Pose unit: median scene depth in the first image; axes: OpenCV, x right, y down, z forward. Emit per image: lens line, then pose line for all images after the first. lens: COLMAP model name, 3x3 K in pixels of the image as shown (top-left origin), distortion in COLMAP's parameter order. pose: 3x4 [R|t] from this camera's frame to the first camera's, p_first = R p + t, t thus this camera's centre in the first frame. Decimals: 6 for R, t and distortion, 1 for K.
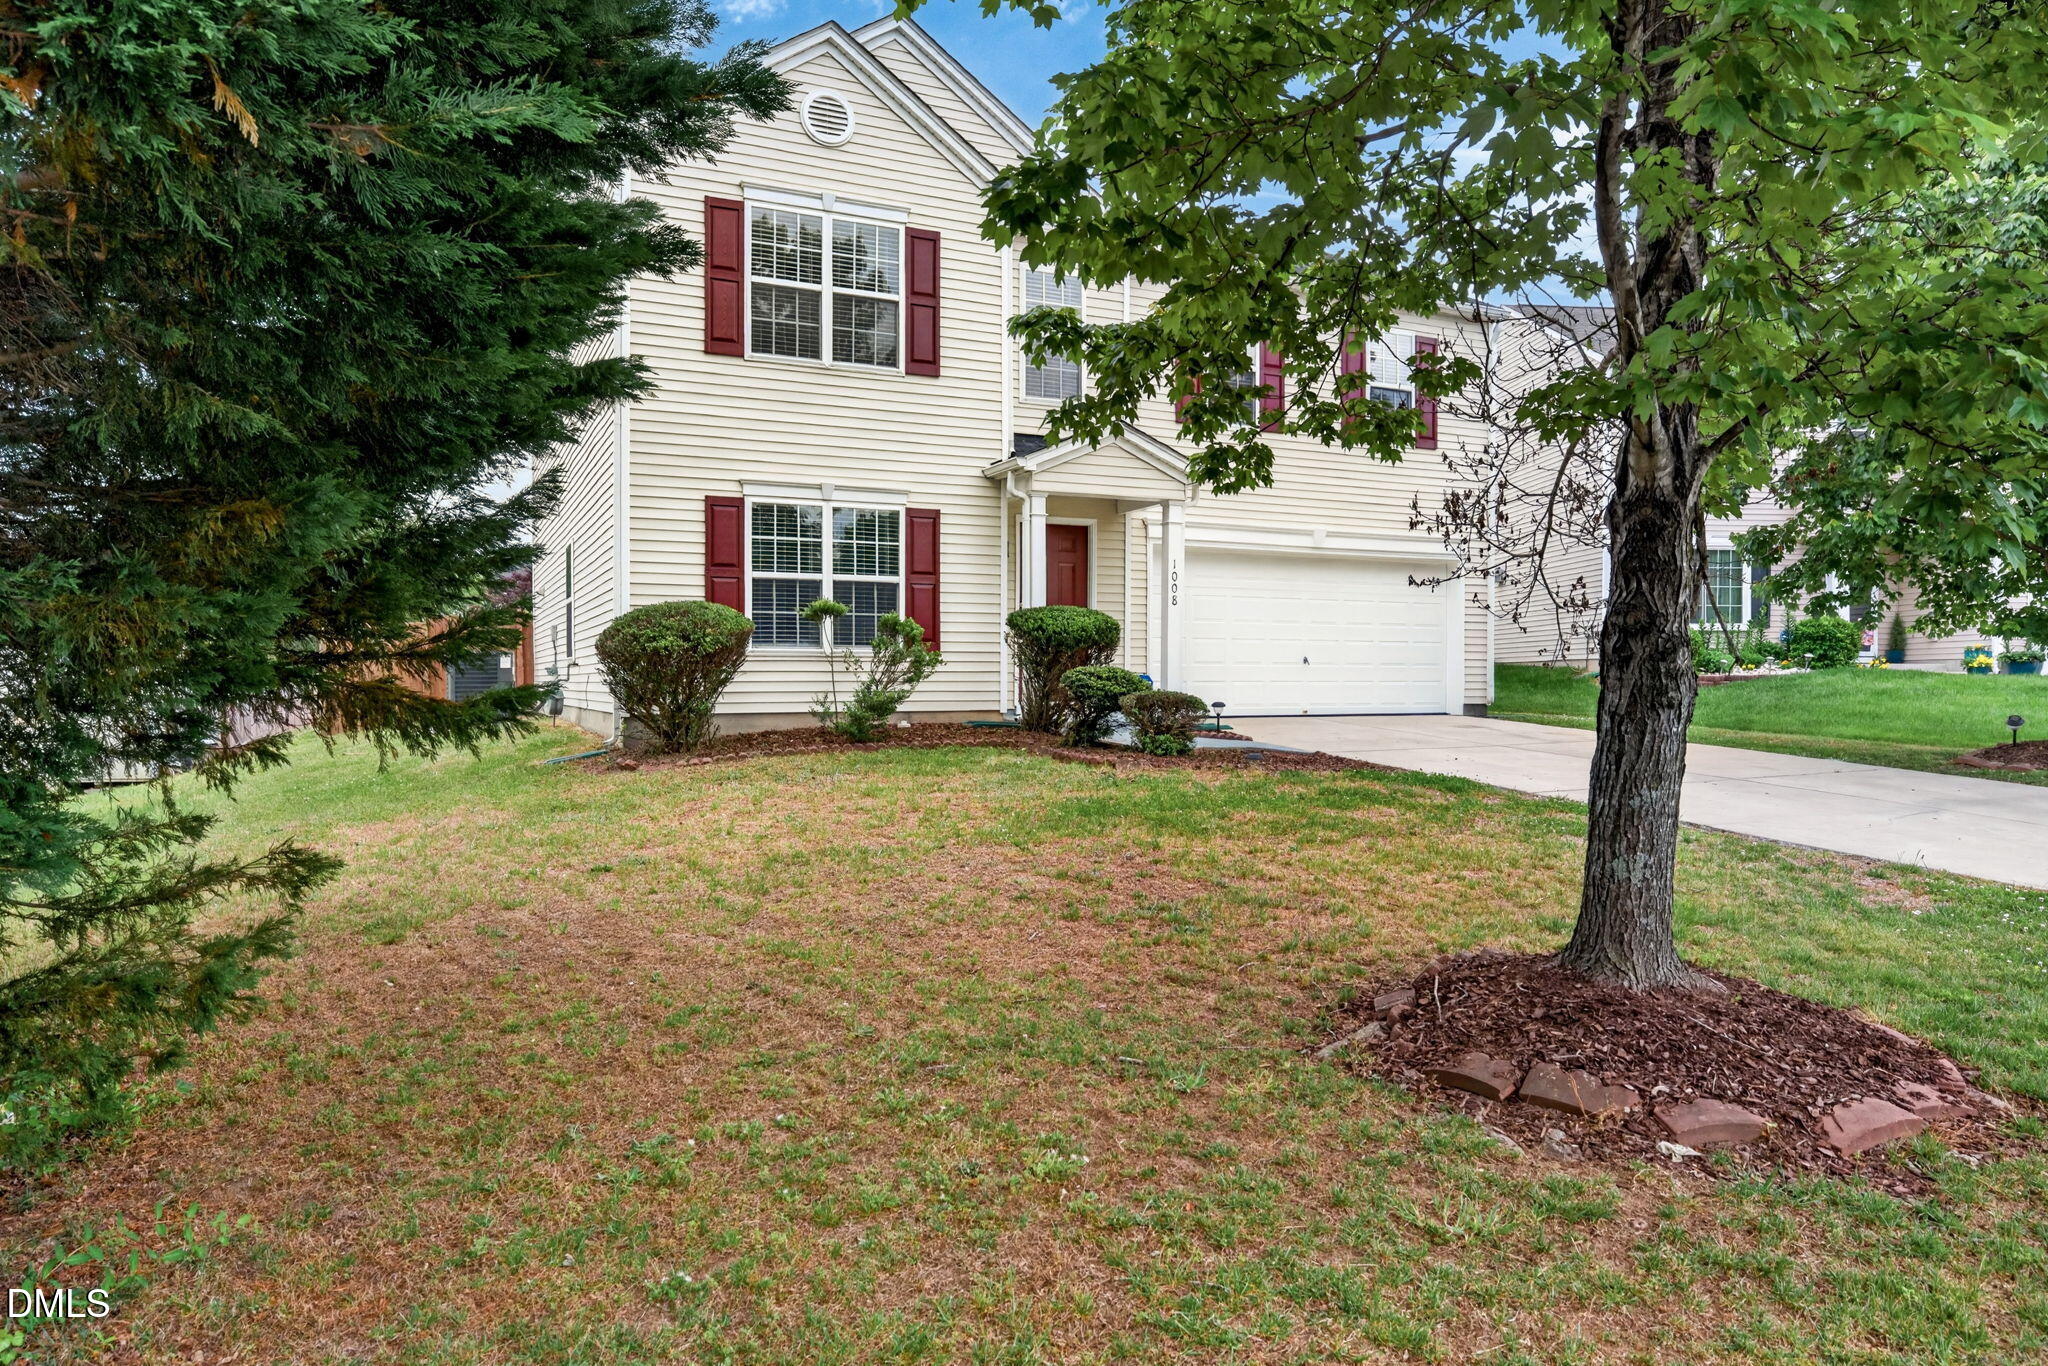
lens RADIAL K [[1353.1, 0, 1024.0], [0, 1353.1, 683.0], [0, 0, 1]] dist [0.008417, 0.001145]
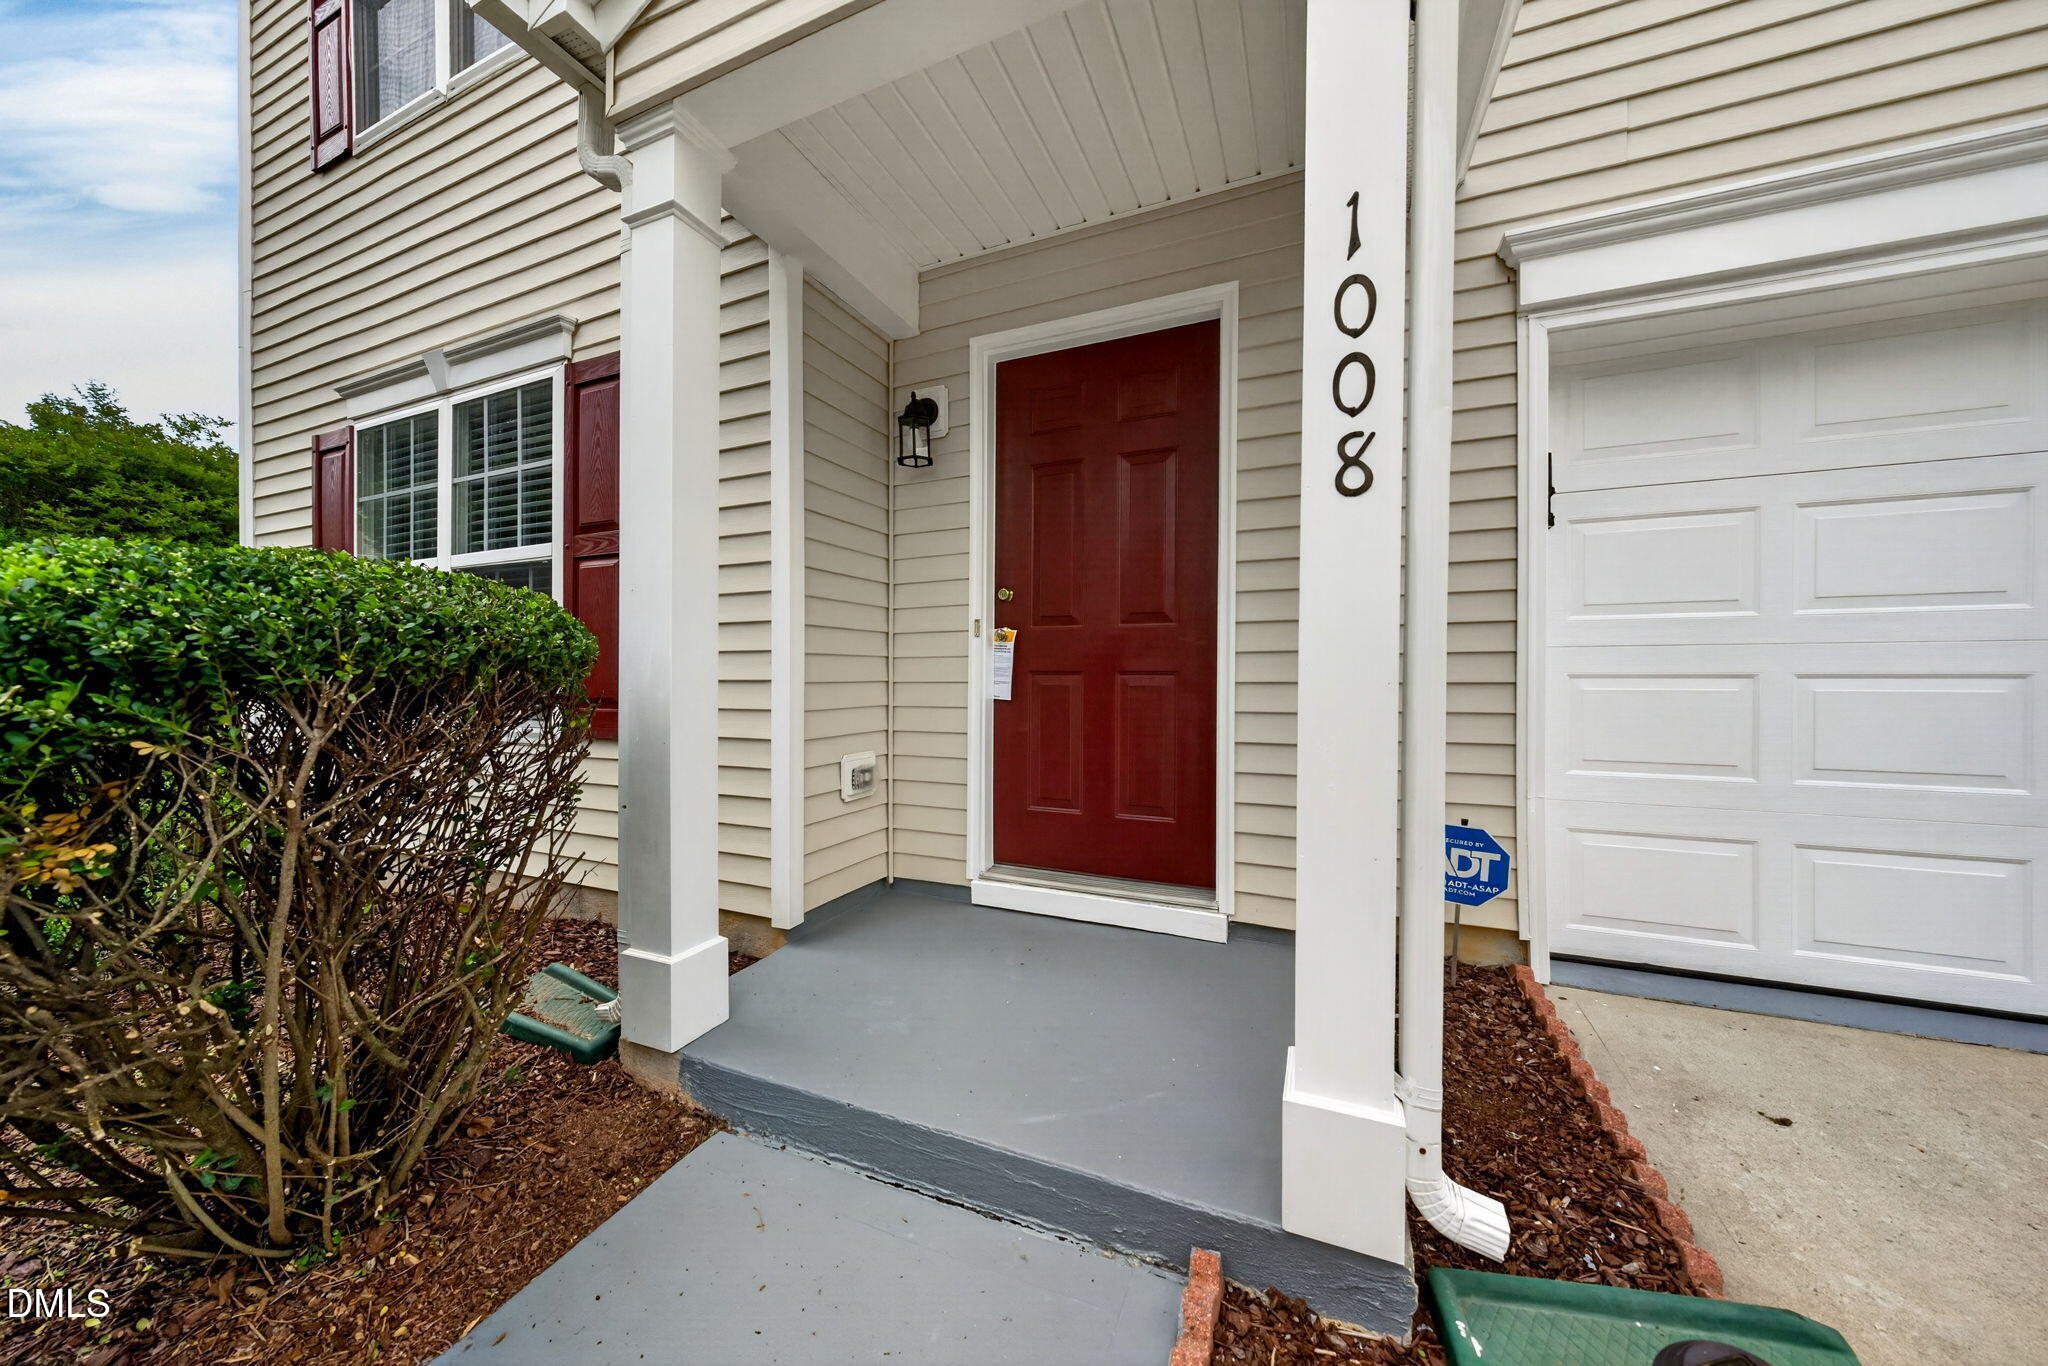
lens RADIAL K [[692.2, 0, 1024.0], [0, 692.2, 683.0], [0, 0, 1]] dist [-0.000617, -0.000023]
pose [[0.652376, 0.007823, -0.757855, 0.152725], [0.001471, 0.999932, 0.011588, -0.040572], [0.757894, -0.008675, 0.652320, 0.974620]]
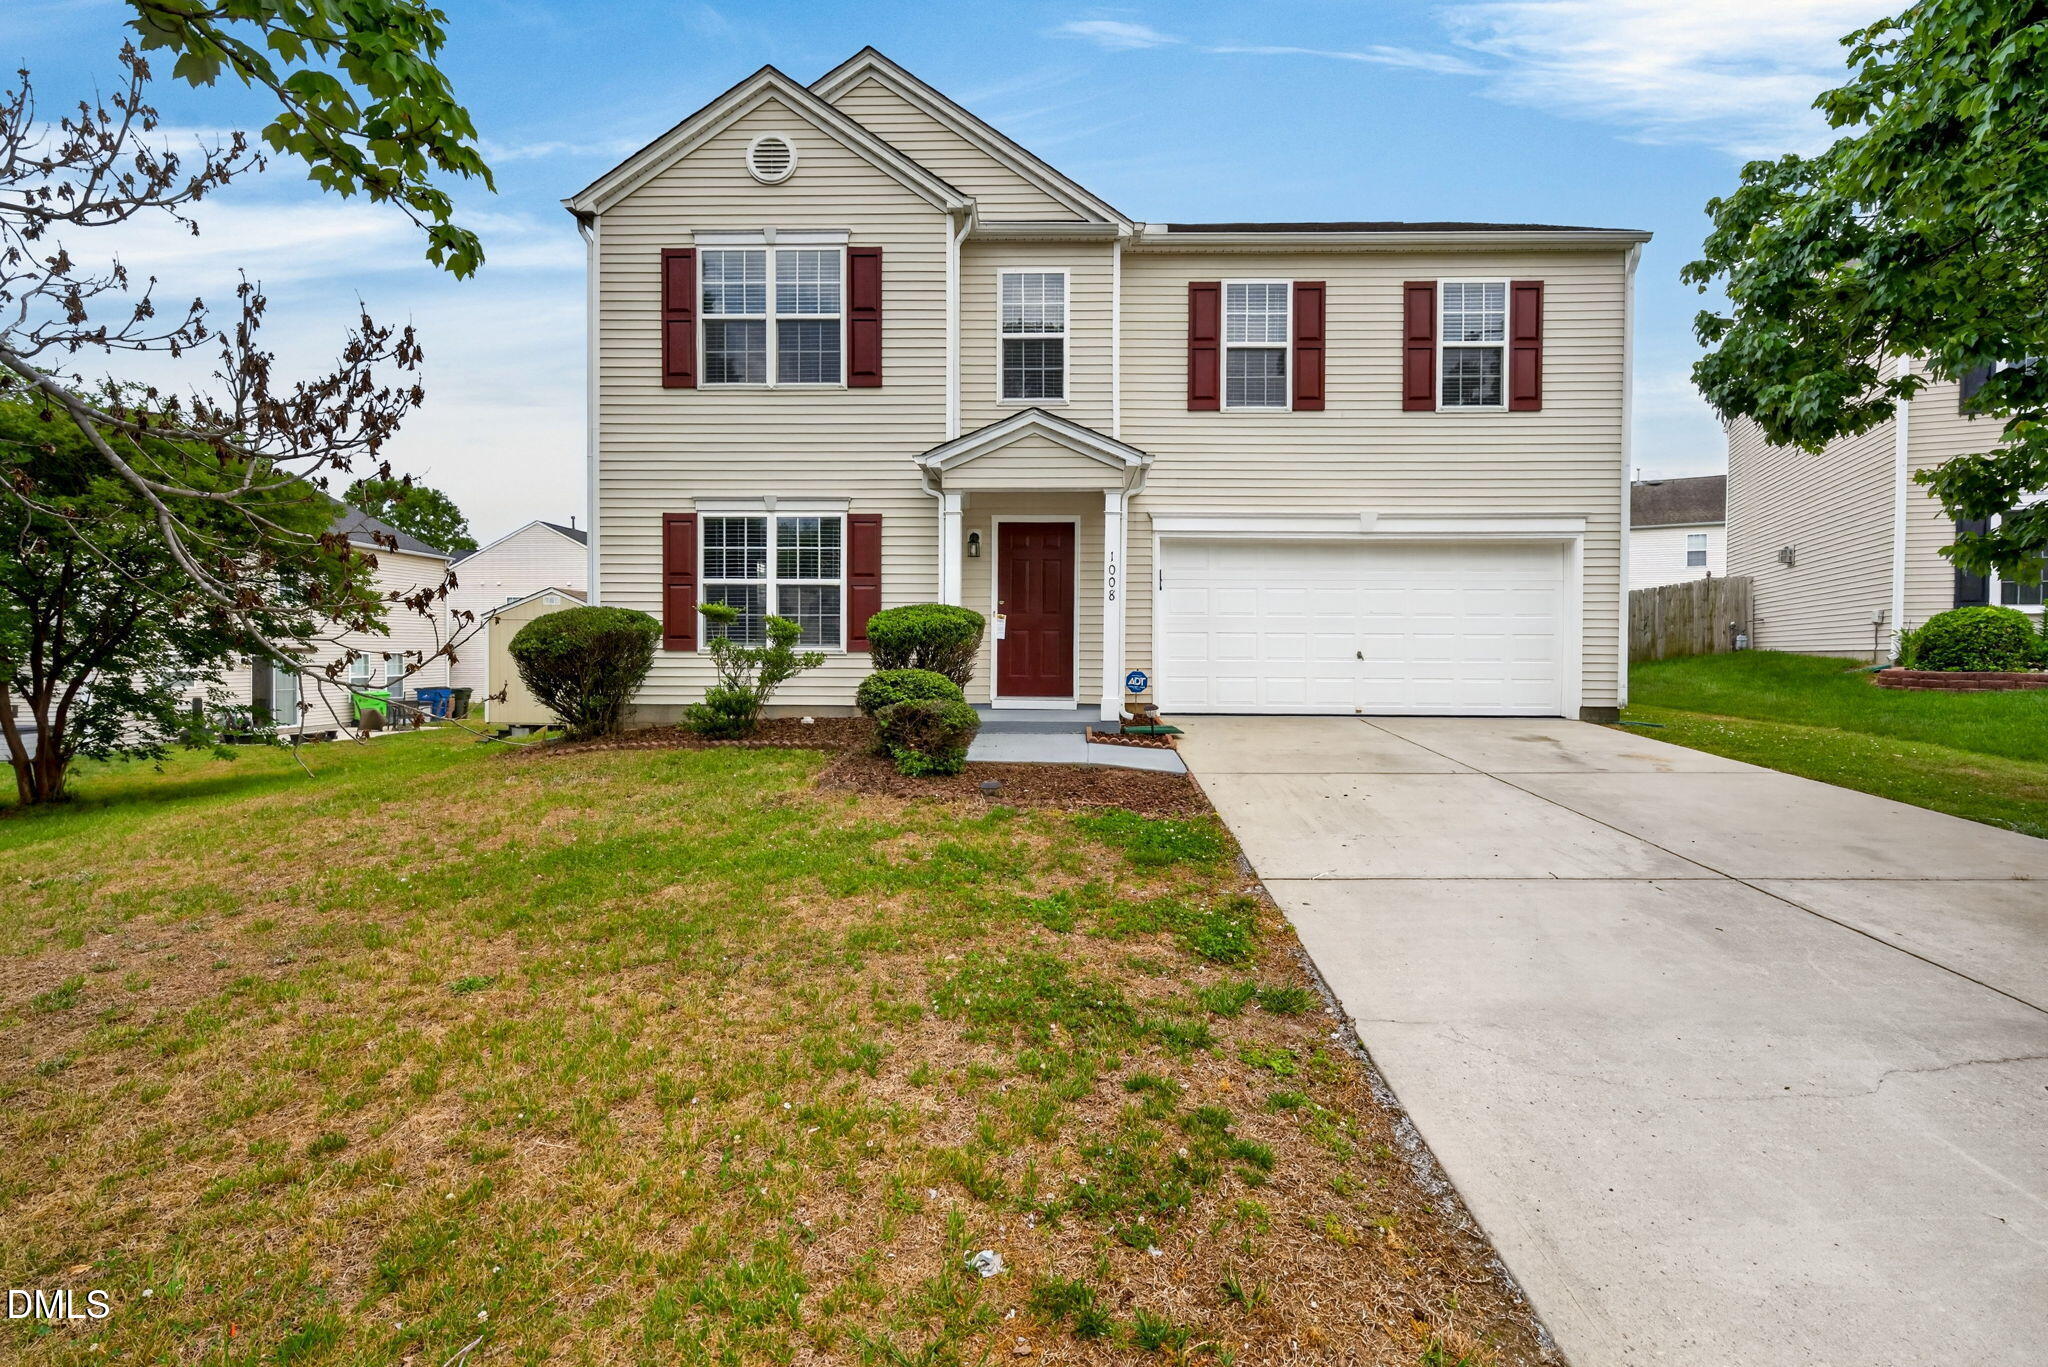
lens RADIAL K [[987.7, 0, 1032.9], [0, 987.7, 670.8], [0, 0, 1]] dist [0.001625, -0.000007]
pose [[0.886326, 0.013276, -0.462872, 0.403374], [-0.006953, 0.999858, 0.015362, -0.019604], [0.463010, -0.010398, 0.886292, 0.382222]]
